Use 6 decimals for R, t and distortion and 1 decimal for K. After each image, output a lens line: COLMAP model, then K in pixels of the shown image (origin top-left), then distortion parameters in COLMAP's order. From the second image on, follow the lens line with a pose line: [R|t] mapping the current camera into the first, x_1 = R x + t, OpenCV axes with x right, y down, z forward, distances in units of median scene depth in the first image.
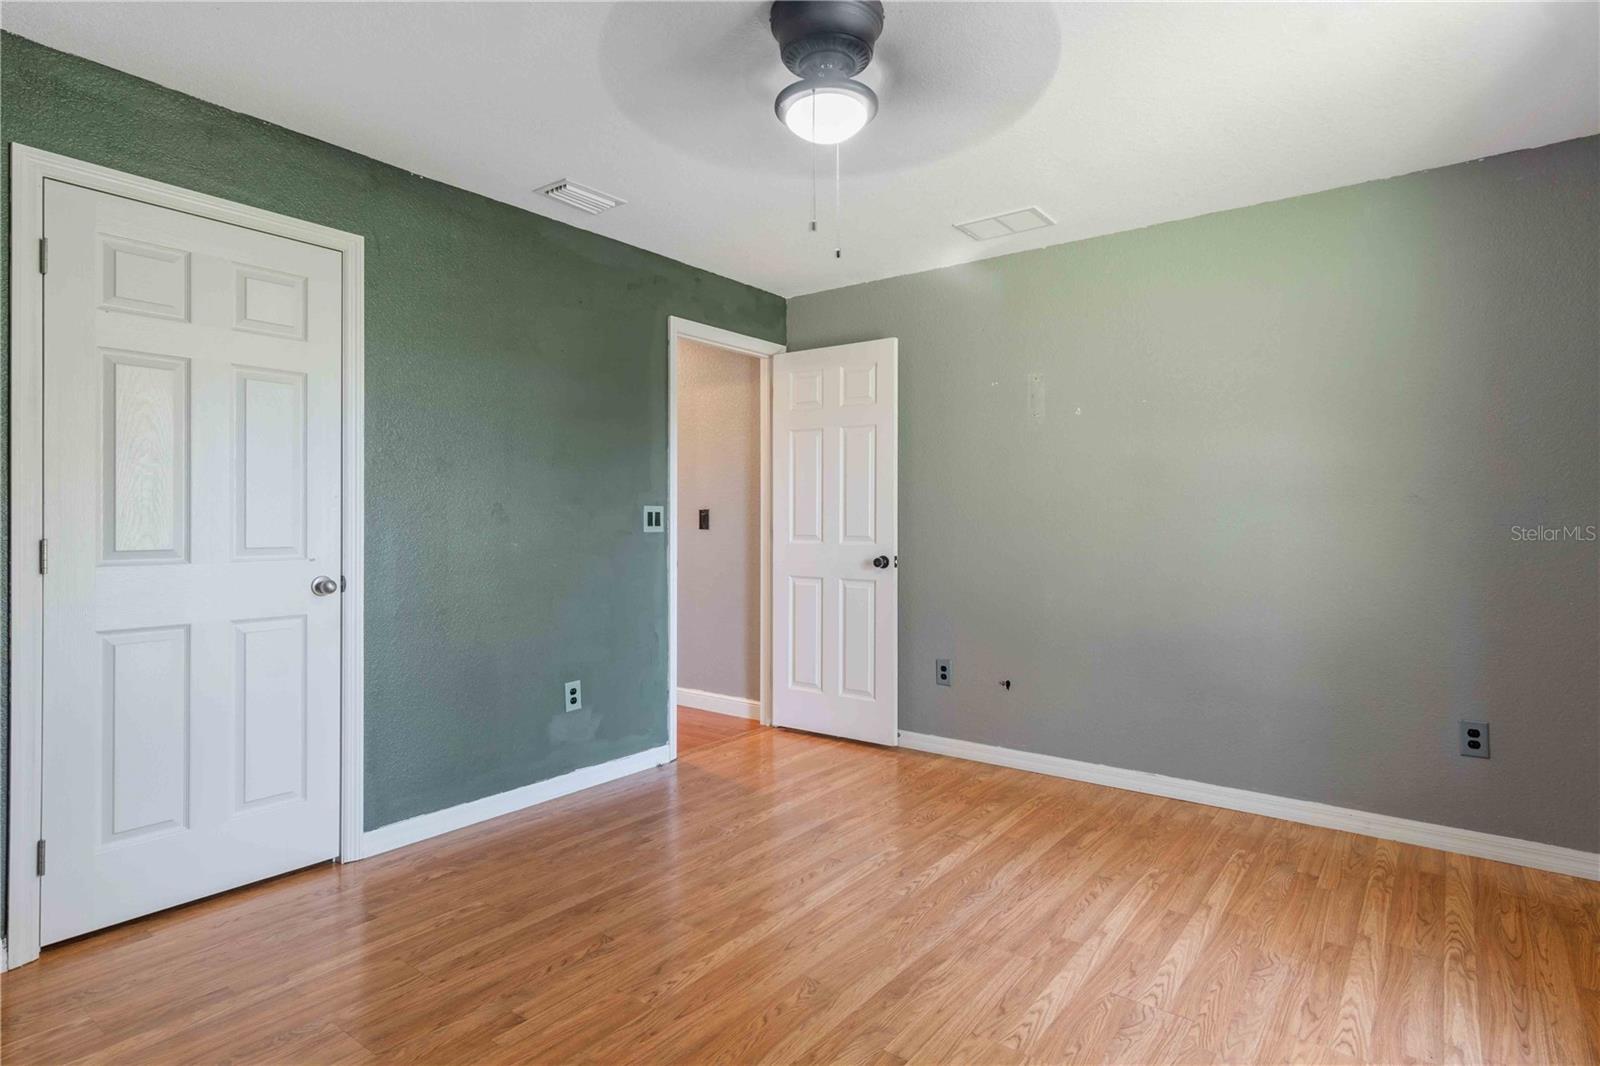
lens RADIAL K [[853.5, 0, 802.7], [0, 853.5, 517.1], [0, 0, 1]] dist [0.015471, -0.001025]
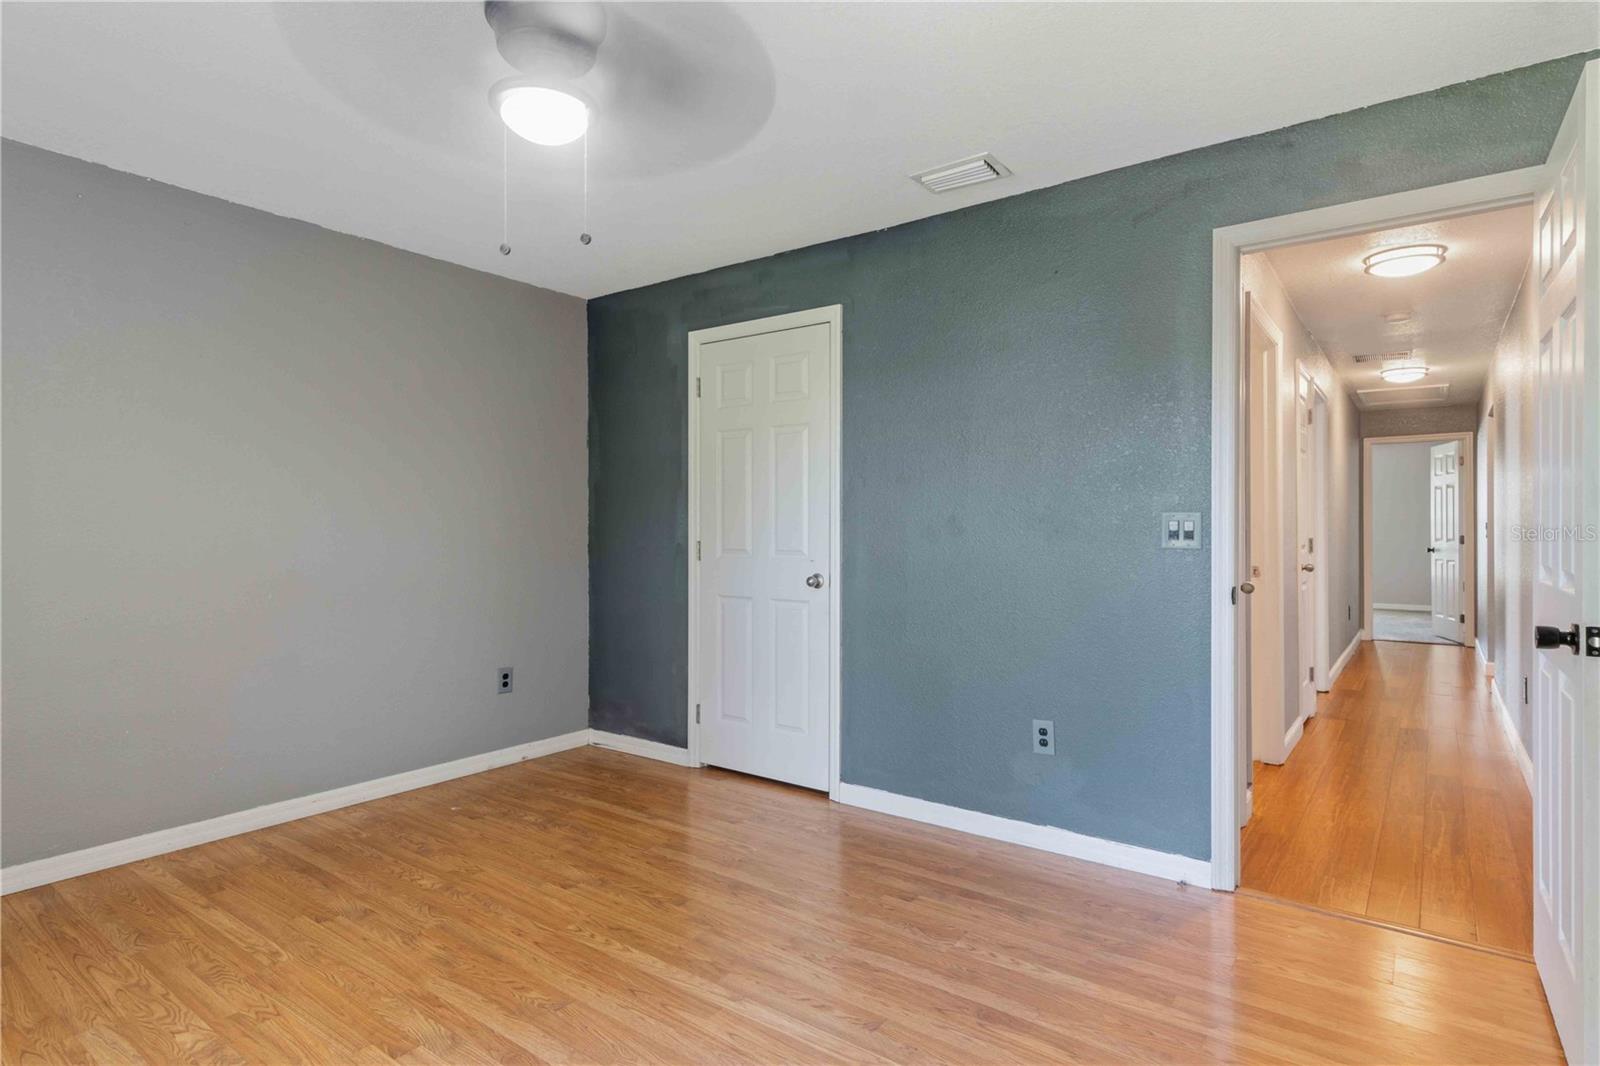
lens RADIAL K [[850.6, 0, 797.8], [0, 850.6, 524.3], [0, 0, 1]] dist [0.005504, 0.001000]
pose [[0.000854, -0.006330, -0.999980, 0.694815], [0.001792, 0.999978, -0.006329, 0.002091], [0.999998, -0.001786, 0.000866, 0.899476]]
